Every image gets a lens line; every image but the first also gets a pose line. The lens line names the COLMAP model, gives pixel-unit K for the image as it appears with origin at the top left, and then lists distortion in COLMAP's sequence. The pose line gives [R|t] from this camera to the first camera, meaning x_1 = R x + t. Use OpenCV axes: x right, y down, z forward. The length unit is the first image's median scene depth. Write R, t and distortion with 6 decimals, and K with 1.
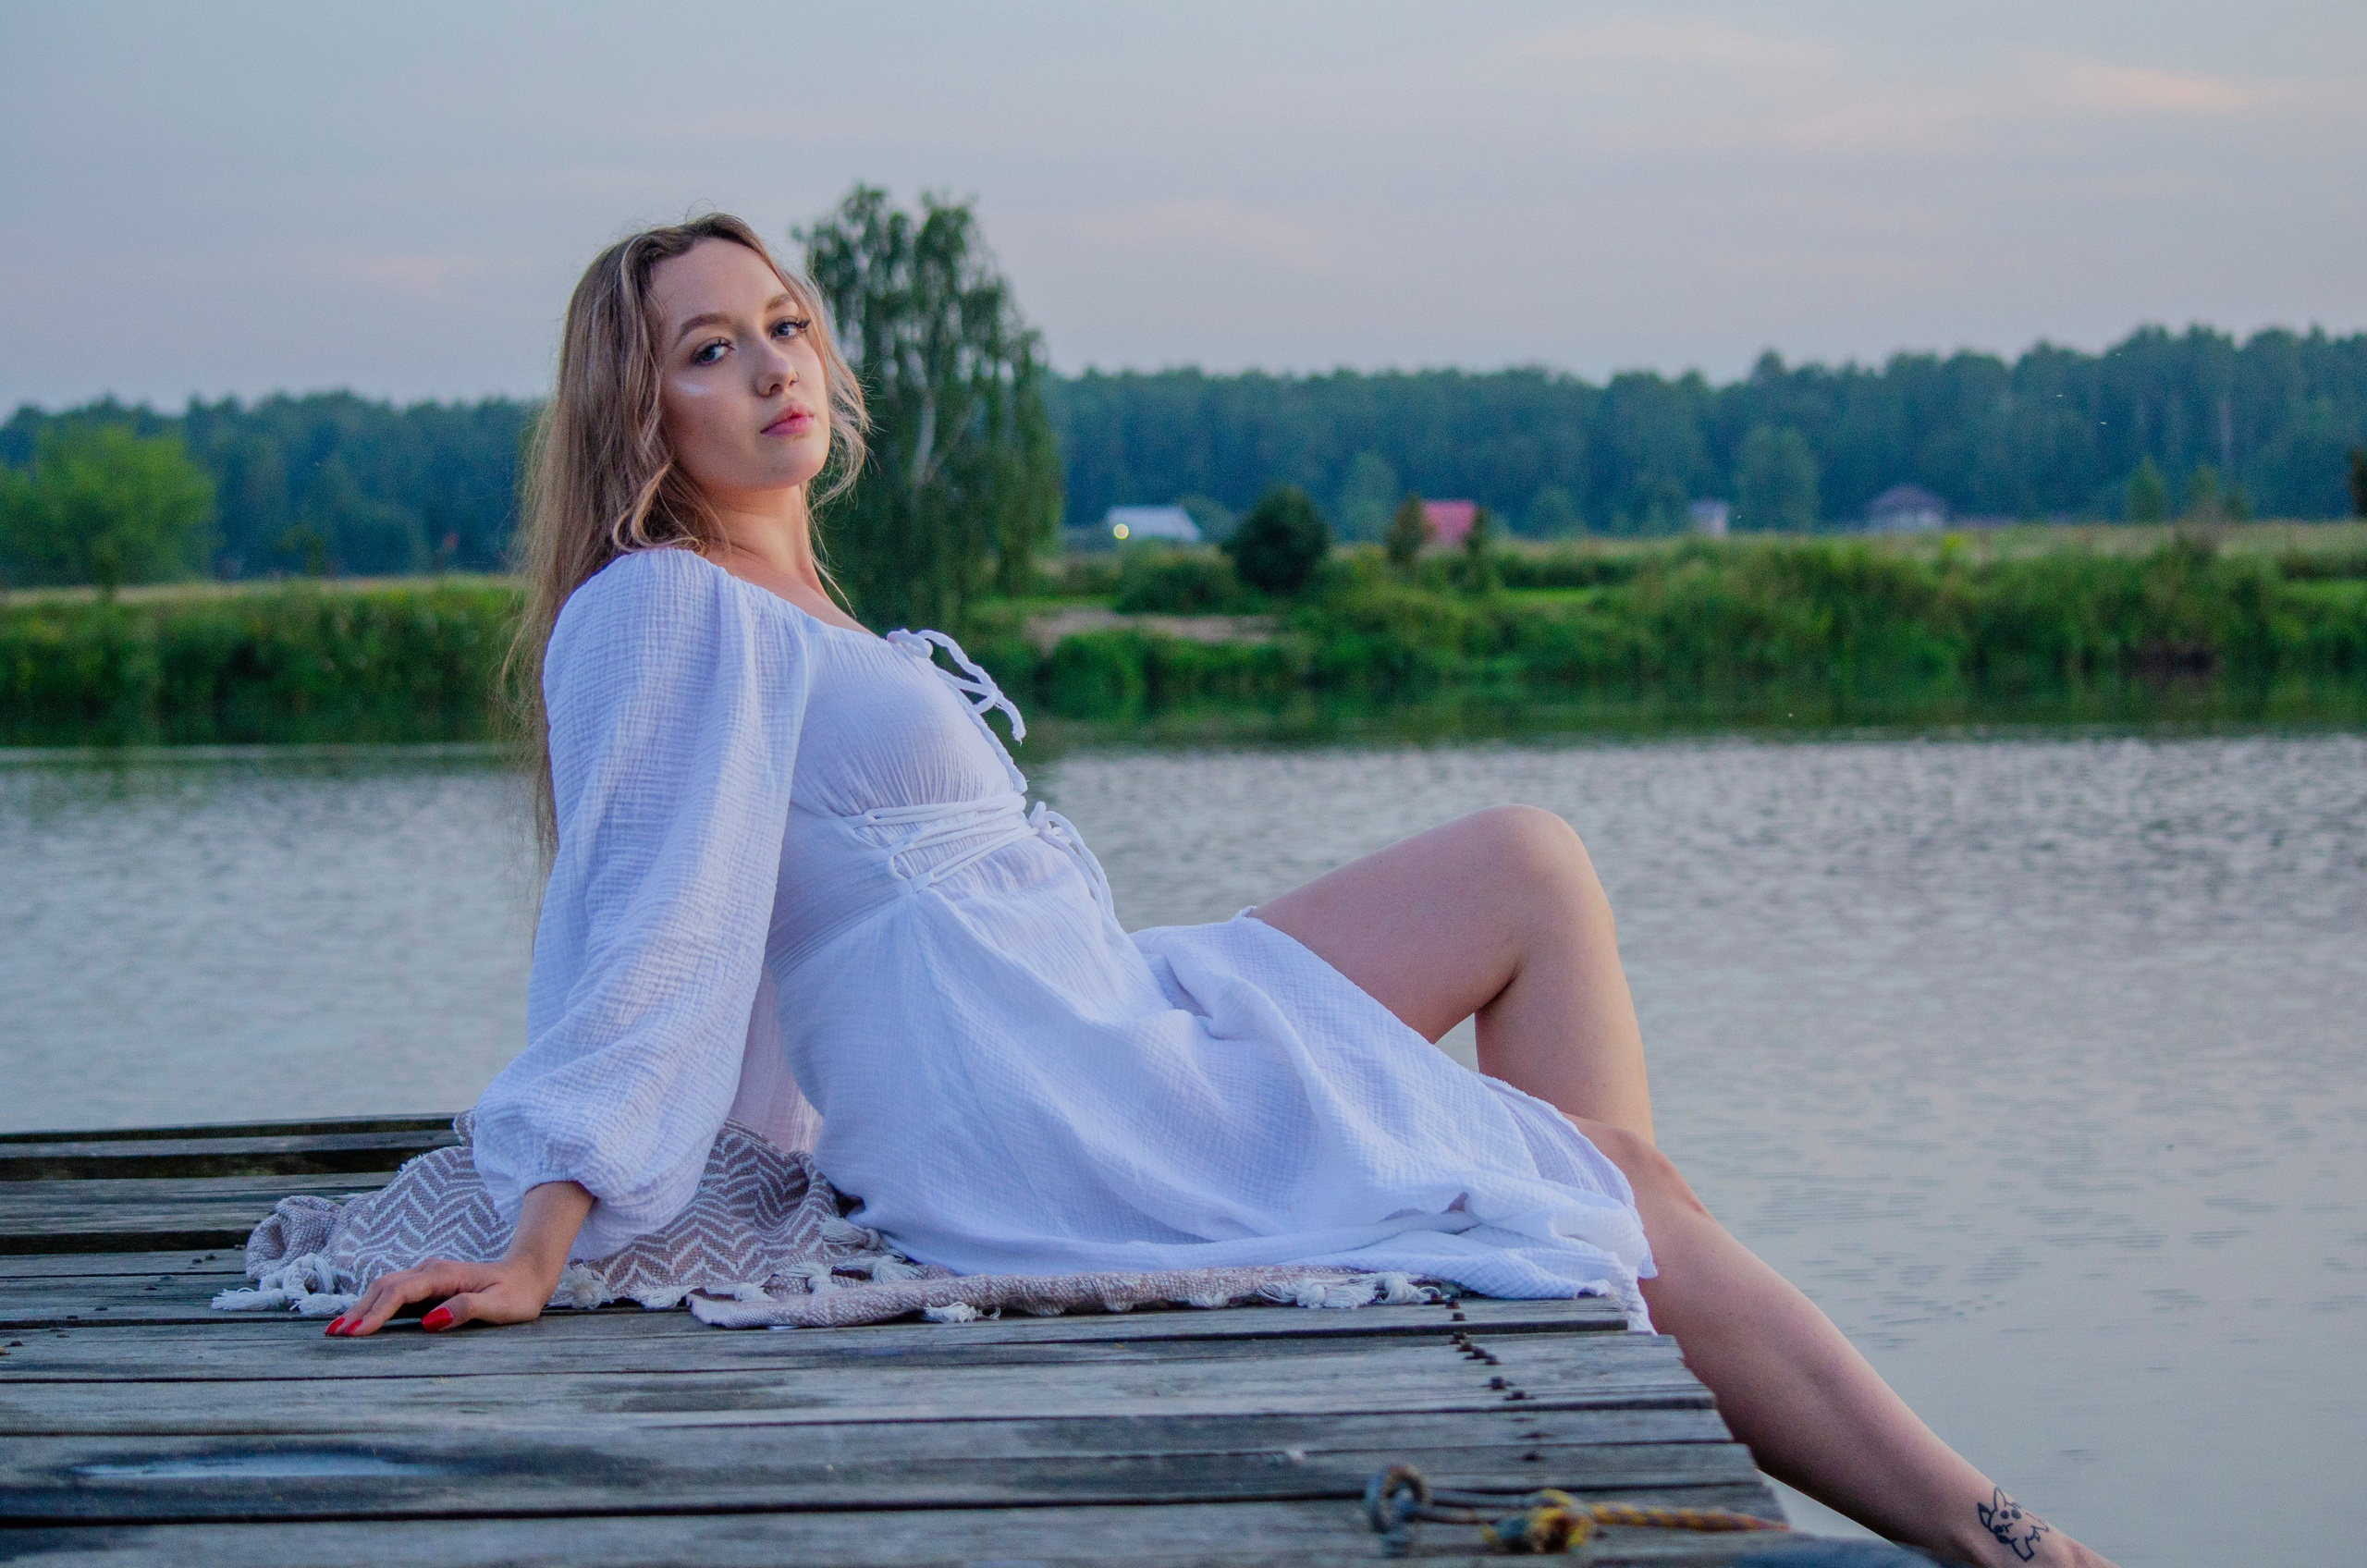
lens RADIAL K [[6109.9, 0, 1173.7], [0, 6109.9, 784.9], [0, 0, 1]] dist [-0.245804, 0.000000]
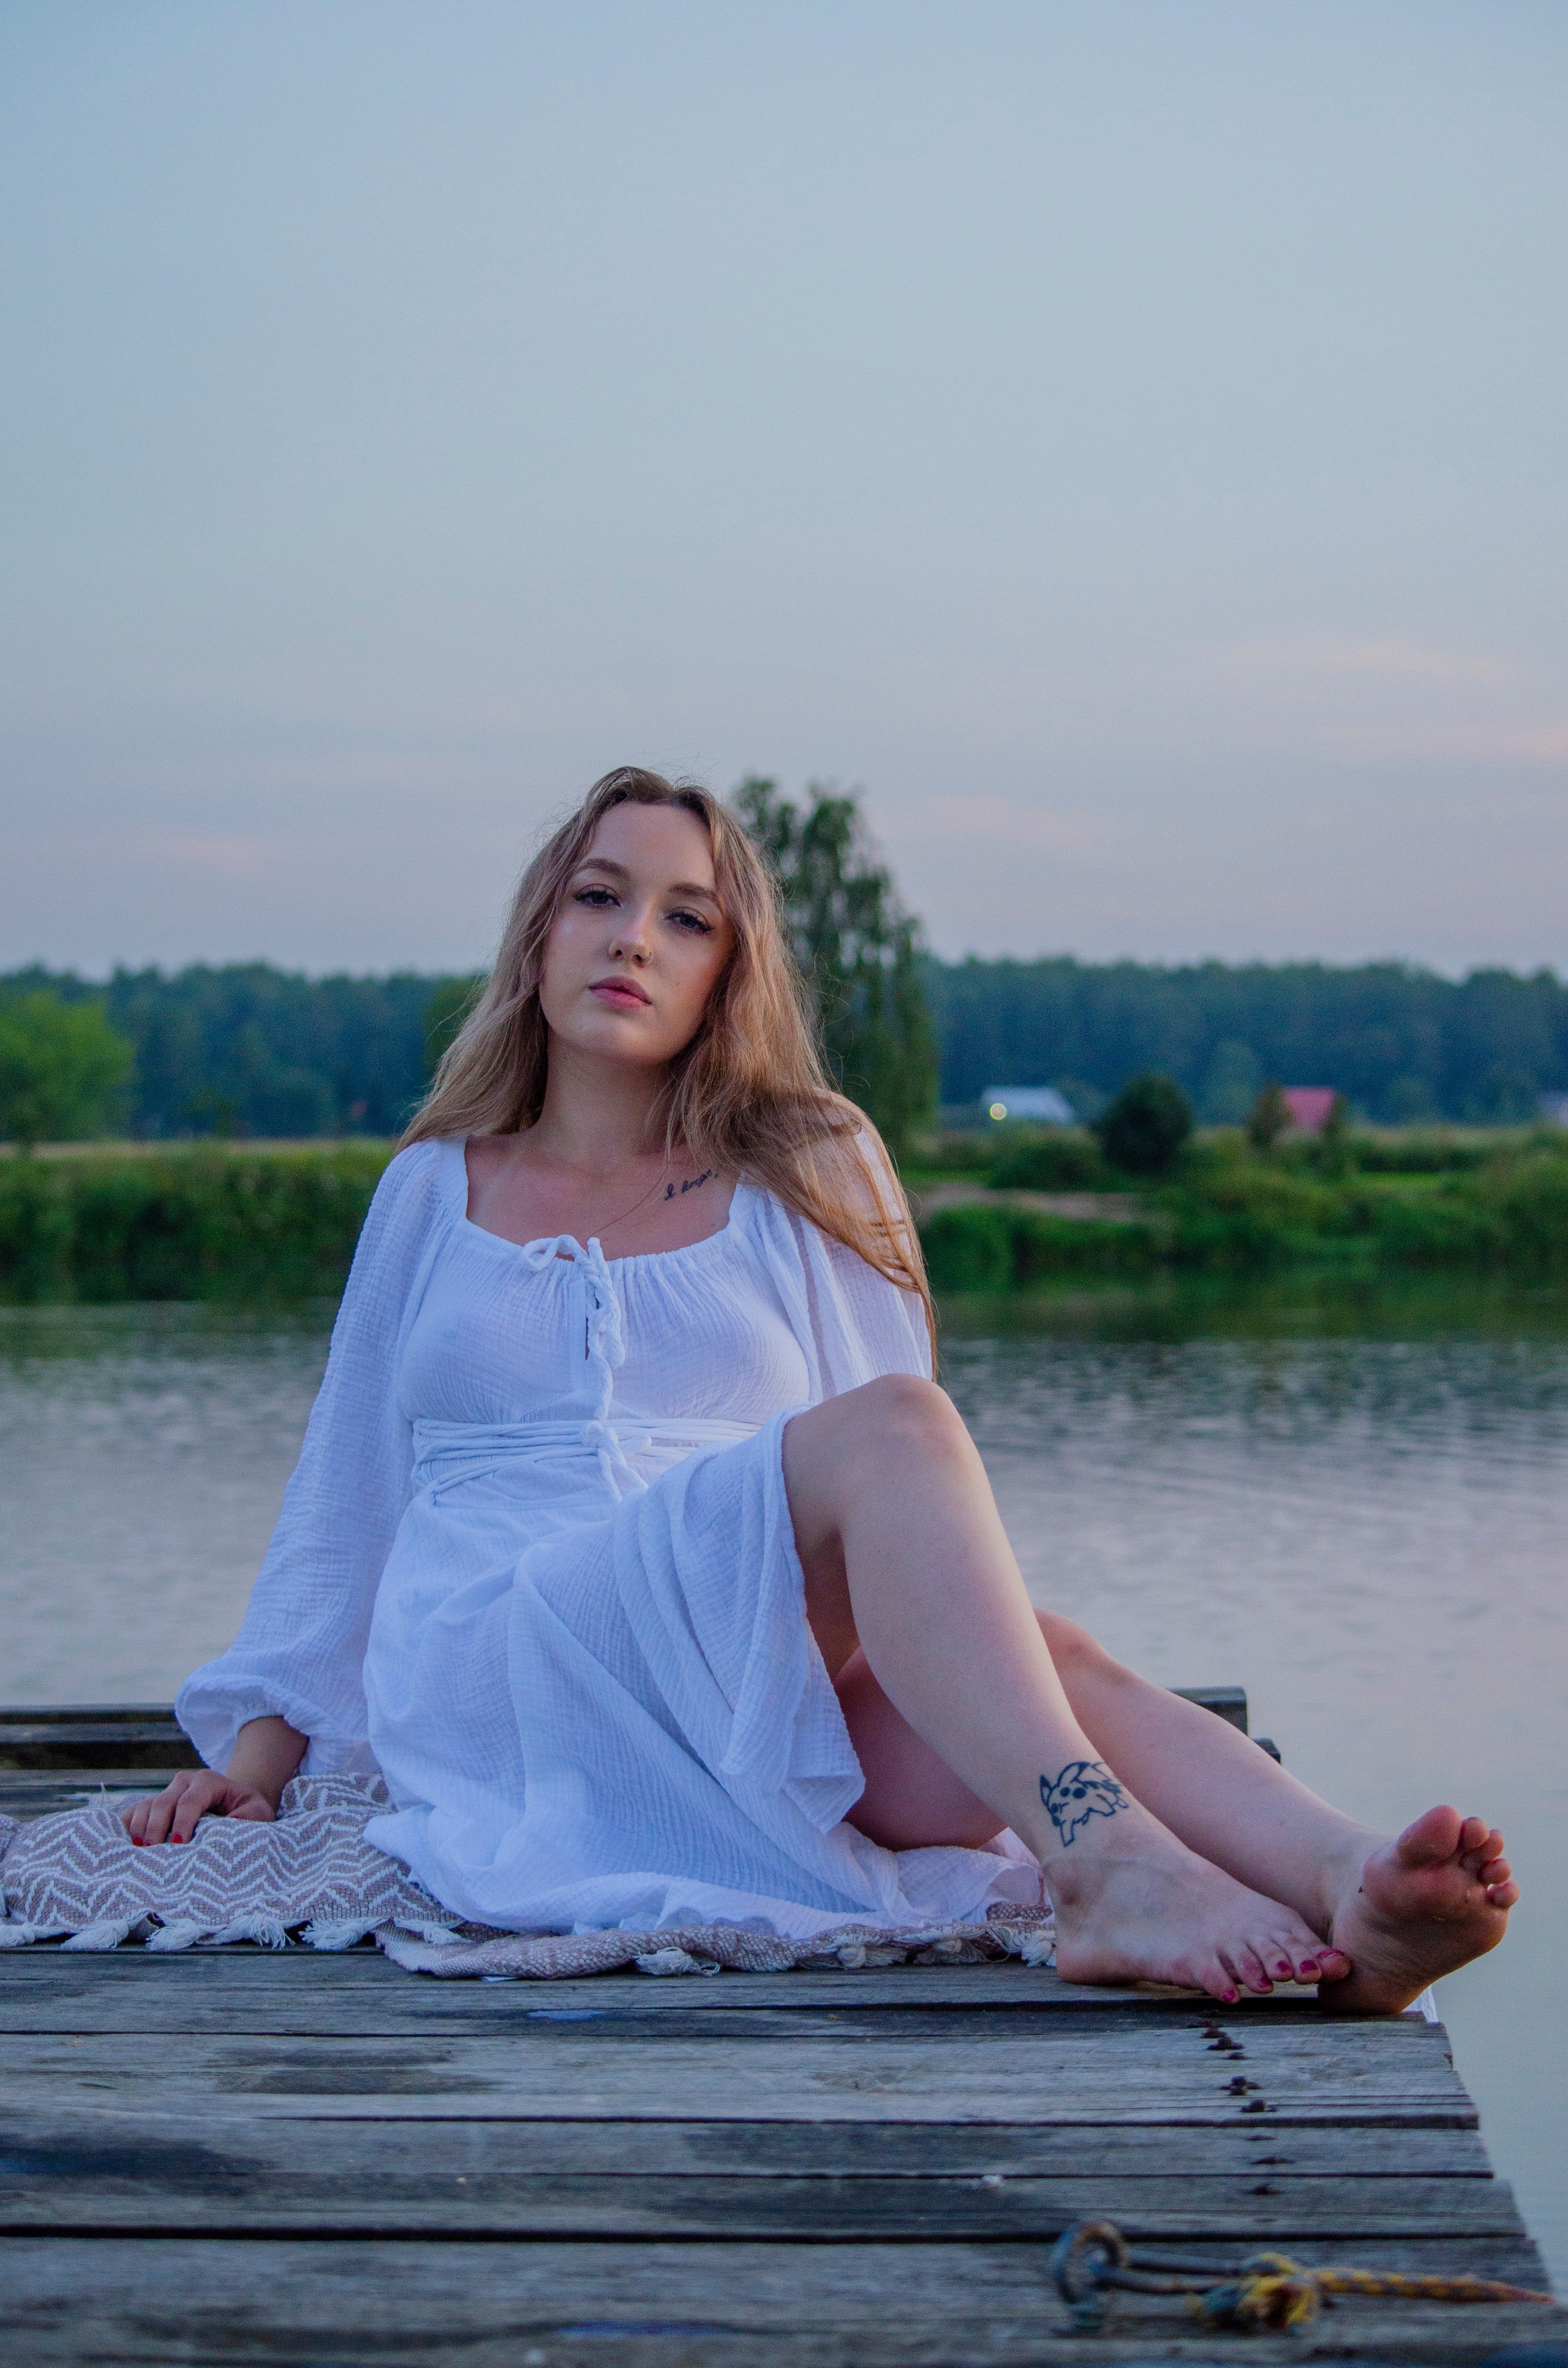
lens RADIAL K [[5806.2, 0, 797.0], [0, 5806.2, 1184.3], [0, 0, 1]] dist [-0.235106, 0.000000]
pose [[0.998868, 0.019859, -0.043215, 0.016738], [-0.021088, 0.999381, -0.028158, -0.005968], [0.042629, 0.029037, 0.998669, 0.114197]]
